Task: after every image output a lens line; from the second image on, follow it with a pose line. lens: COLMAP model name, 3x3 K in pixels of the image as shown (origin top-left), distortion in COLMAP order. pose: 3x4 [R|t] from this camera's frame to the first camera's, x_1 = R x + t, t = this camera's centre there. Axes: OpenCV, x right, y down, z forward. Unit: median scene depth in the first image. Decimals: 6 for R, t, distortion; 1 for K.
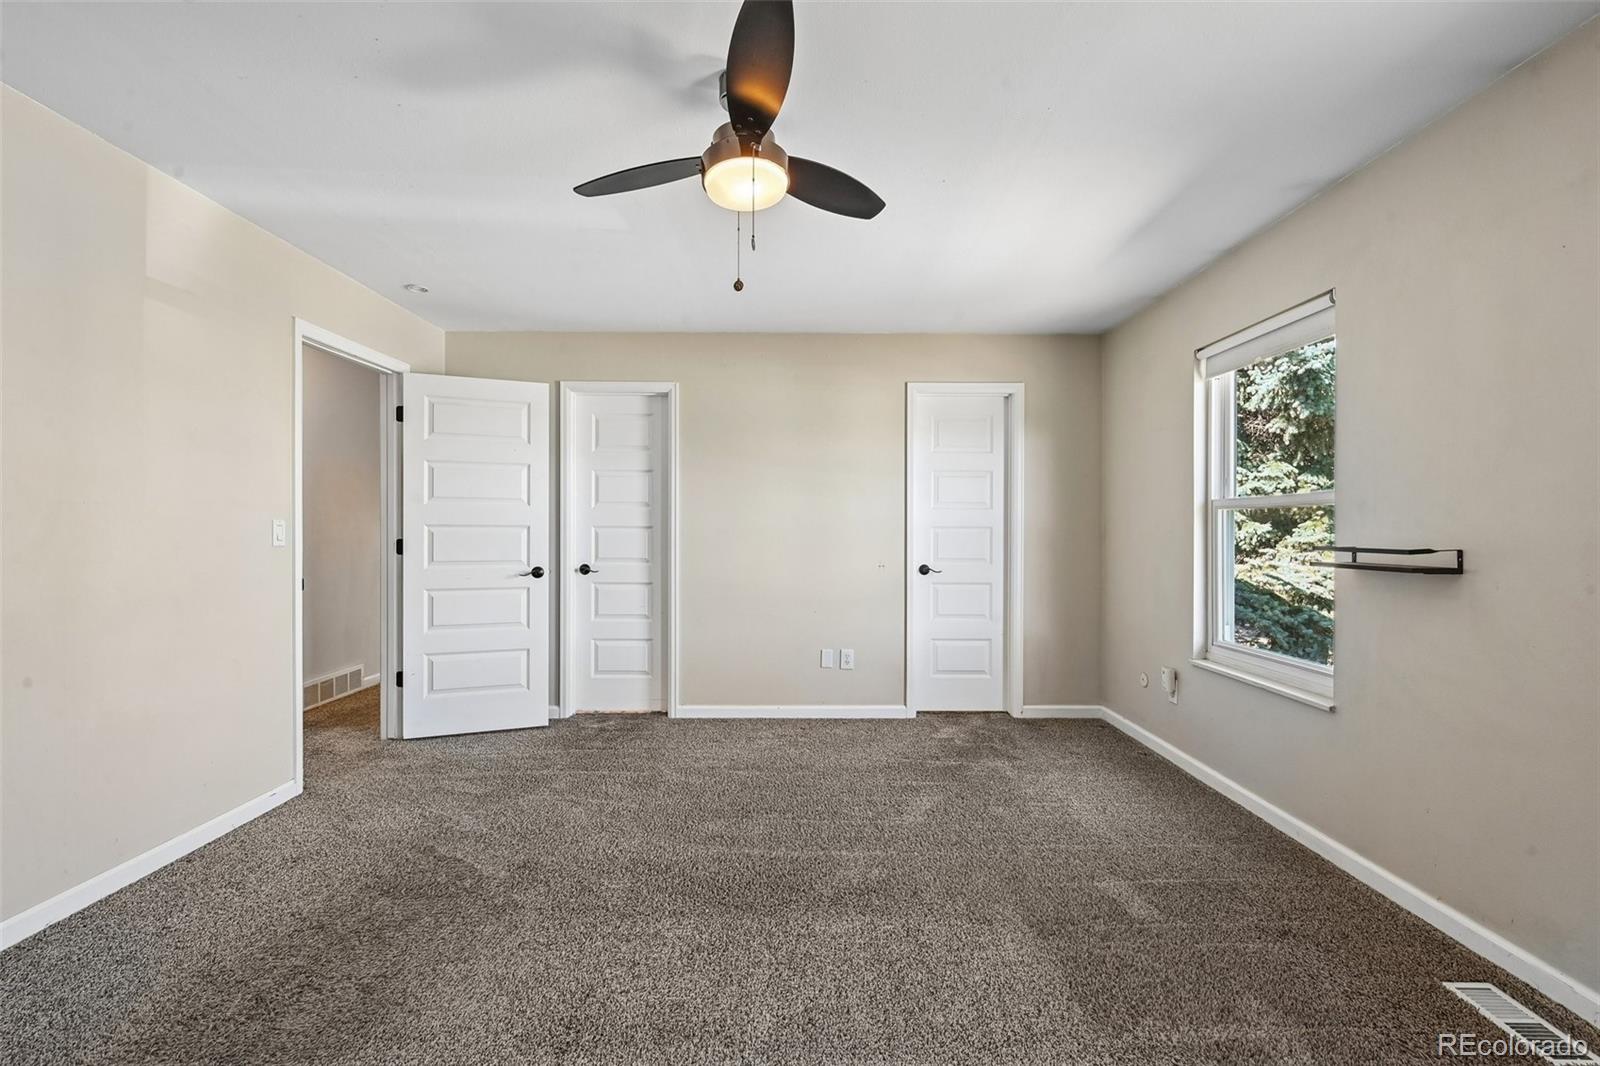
lens RADIAL K [[672.7, 0, 800.0], [0, 672.7, 533.0], [0, 0, 1]] dist [-0.001327, -0.000204]
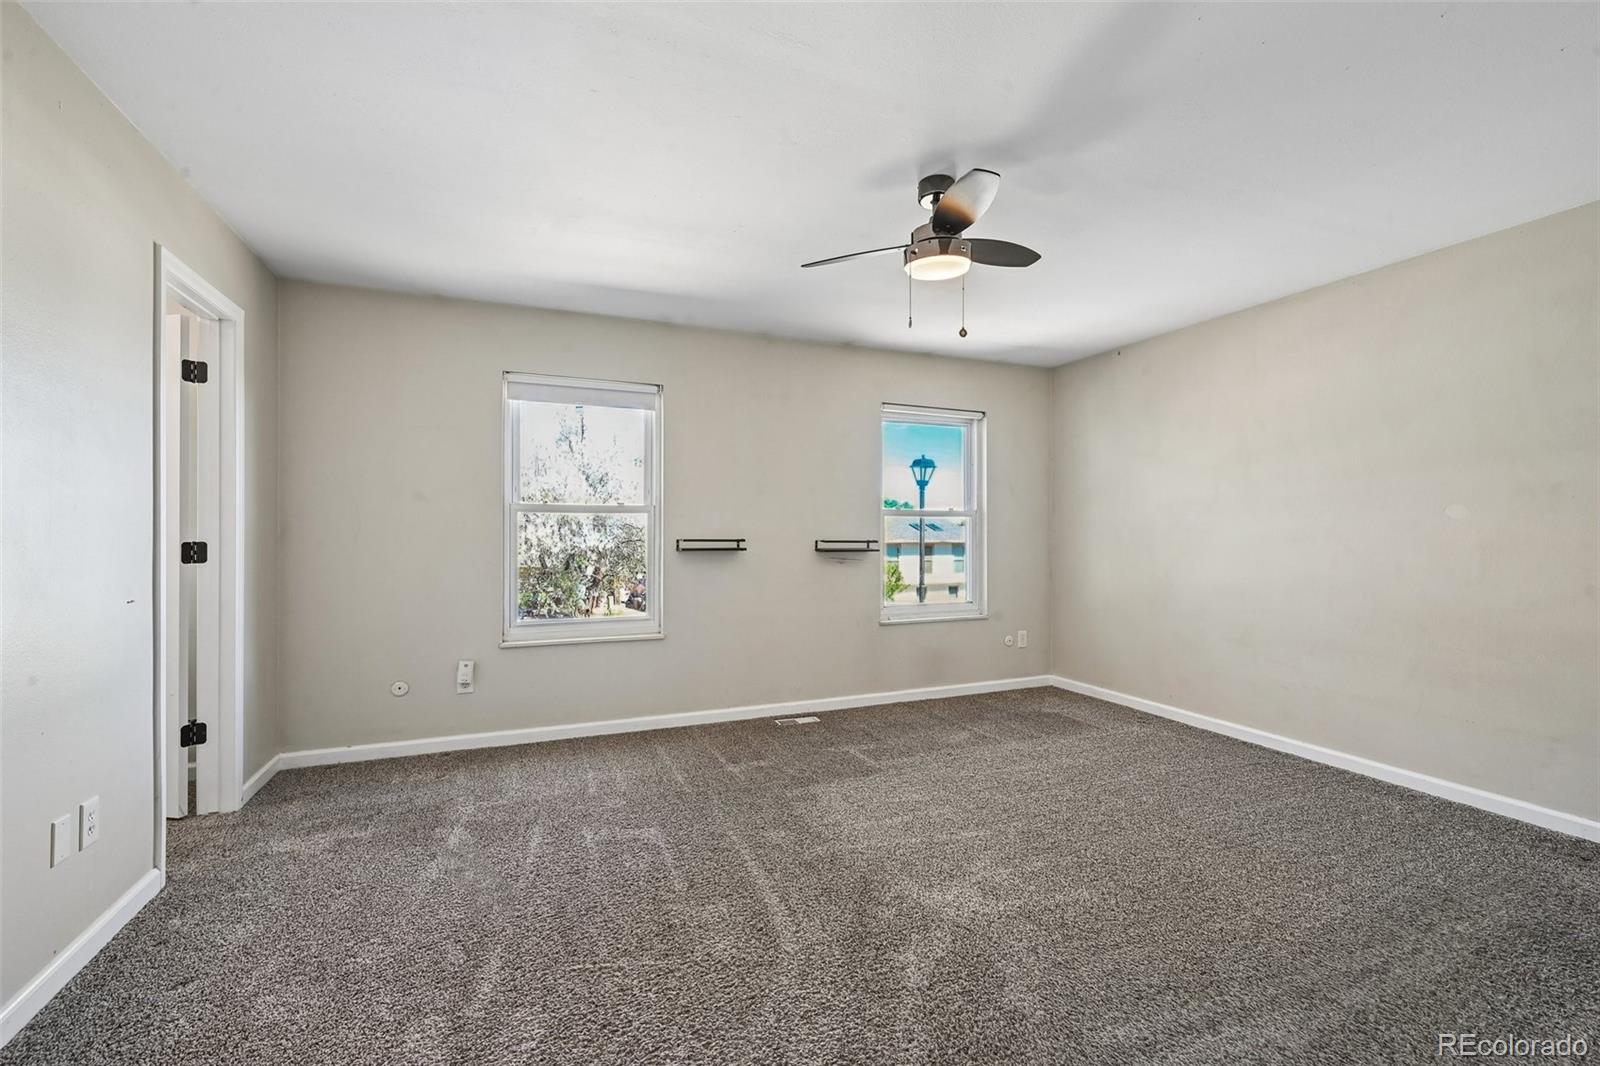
lens RADIAL K [[672.7, 0, 800.0], [0, 672.7, 533.0], [0, 0, 1]] dist [-0.001327, -0.000204]
pose [[-0.370400, 0.000786, 0.928872, -0.646357], [0.001365, 0.999999, -0.000302, 0.003486], [-0.928871, 0.001156, -0.370400, 0.945538]]
